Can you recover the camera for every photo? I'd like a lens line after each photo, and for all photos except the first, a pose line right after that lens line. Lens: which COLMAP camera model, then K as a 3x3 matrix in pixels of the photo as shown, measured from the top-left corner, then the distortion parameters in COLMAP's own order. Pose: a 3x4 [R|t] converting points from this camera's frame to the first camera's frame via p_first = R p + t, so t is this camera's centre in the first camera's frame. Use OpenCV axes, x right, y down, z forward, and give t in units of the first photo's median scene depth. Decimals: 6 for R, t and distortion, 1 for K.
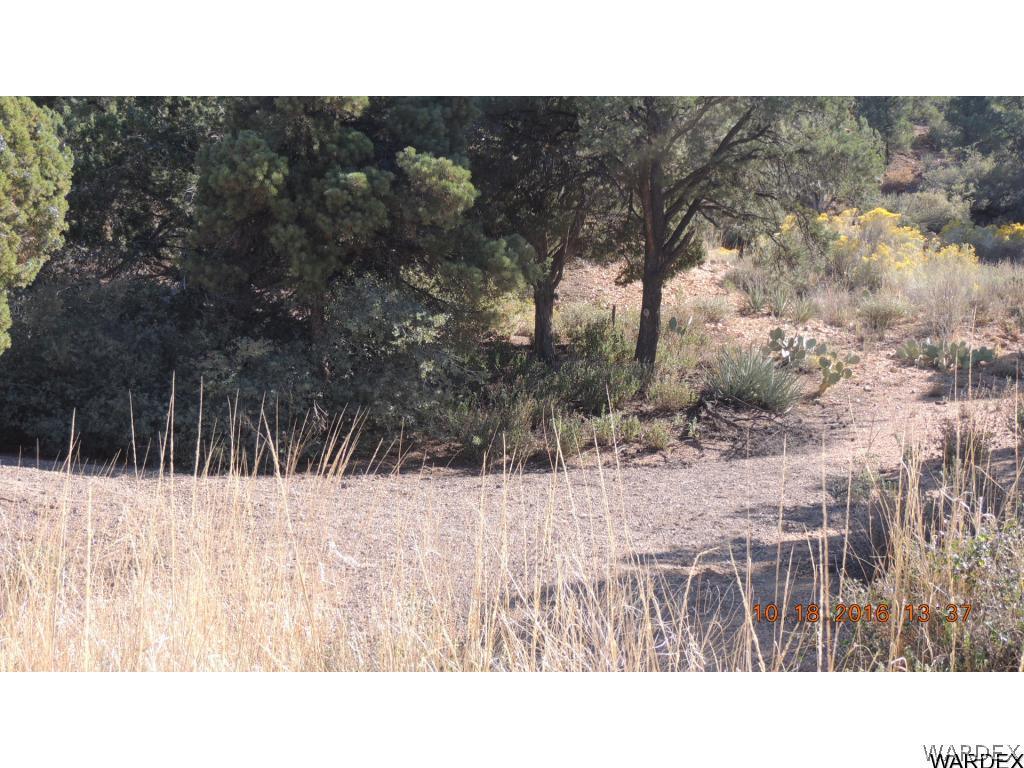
lens RADIAL K [[1495.1, 0, 512.6], [0, 1495.1, 384.2], [0, 0, 1]] dist [-0.033233, 0.000000]
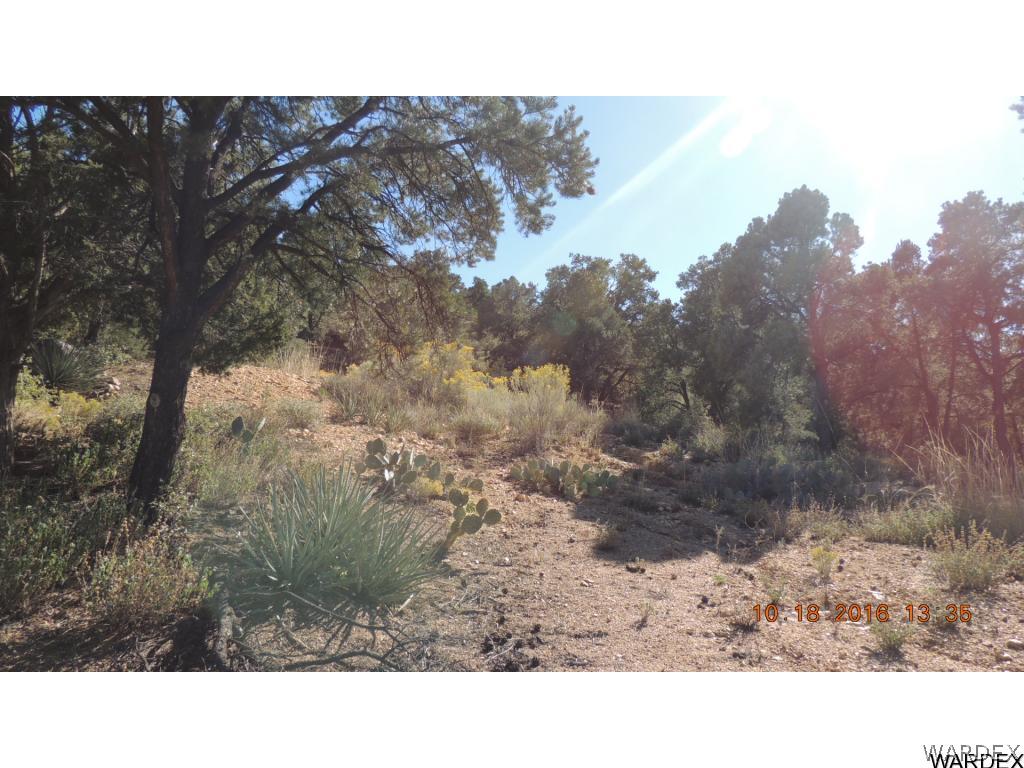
lens RADIAL K [[731.0, 0, 513.9], [0, 731.0, 385.8], [0, 0, 1]] dist [-0.023348, 0.006777]
pose [[0.924116, 0.075523, 0.374573, 0.089271], [-0.035069, 0.992899, -0.113672, -0.021824], [-0.380498, 0.091911, 0.920203, 0.560640]]
